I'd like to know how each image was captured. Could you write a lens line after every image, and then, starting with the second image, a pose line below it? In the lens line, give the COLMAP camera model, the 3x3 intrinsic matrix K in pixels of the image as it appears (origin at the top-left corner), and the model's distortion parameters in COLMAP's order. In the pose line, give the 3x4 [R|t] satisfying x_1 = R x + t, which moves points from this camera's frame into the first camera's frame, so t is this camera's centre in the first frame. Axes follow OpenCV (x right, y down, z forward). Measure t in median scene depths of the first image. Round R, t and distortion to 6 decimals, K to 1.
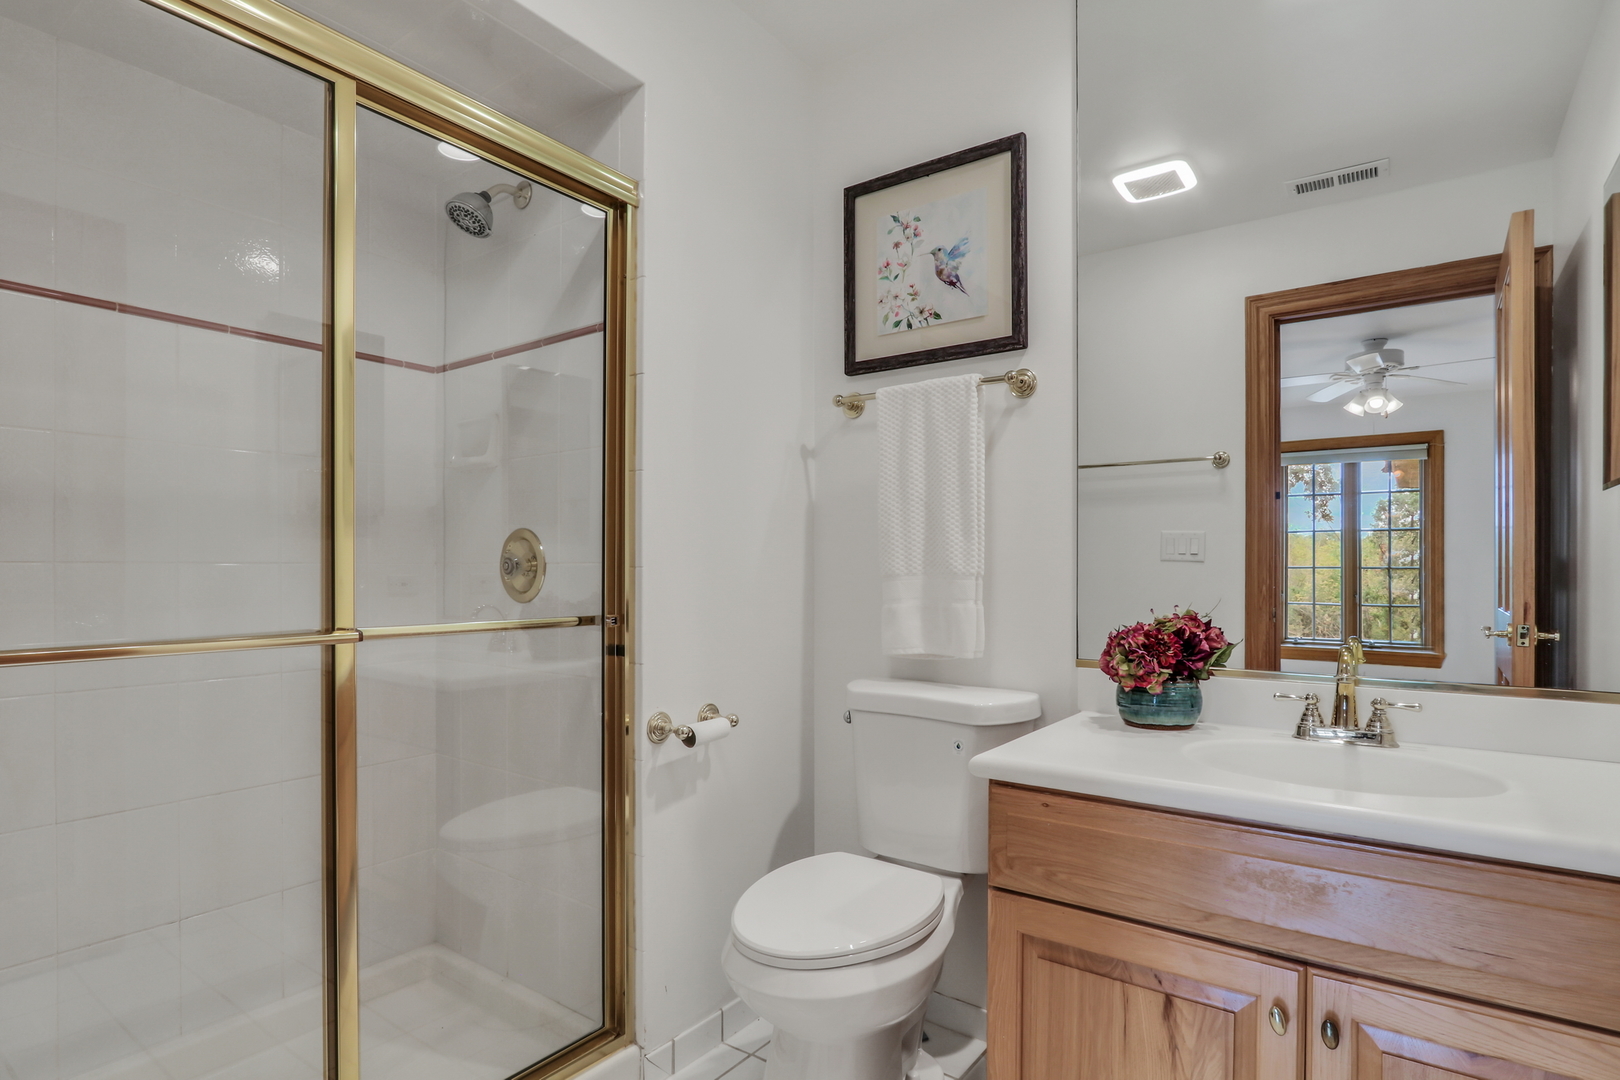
lens RADIAL K [[848.5, 0, 806.2], [0, 848.5, 559.9], [0, 0, 1]] dist [-0.002181, -0.001664]
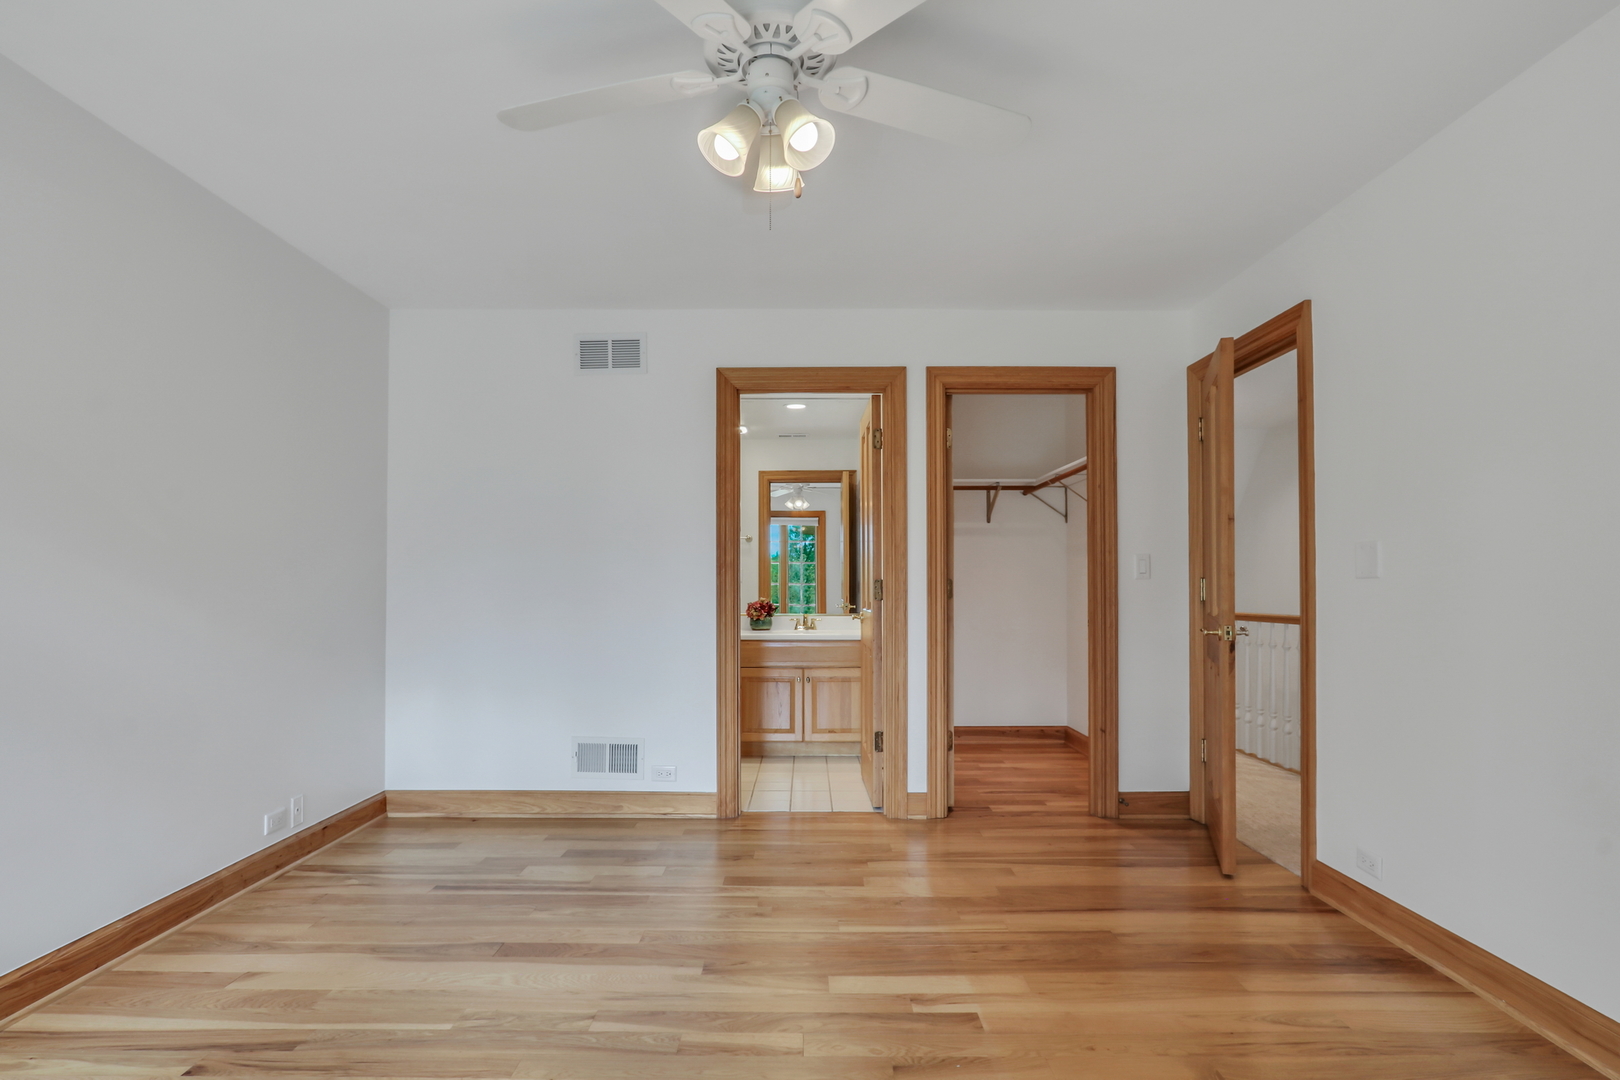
lens RADIAL K [[848.5, 0, 806.2], [0, 848.5, 559.9], [0, 0, 1]] dist [-0.002181, -0.001664]
pose [[0.811606, 0.013154, 0.584057, -1.522004], [-0.001315, 0.999785, -0.020690, -0.024094], [-0.584204, 0.016024, 0.811449, -2.007806]]
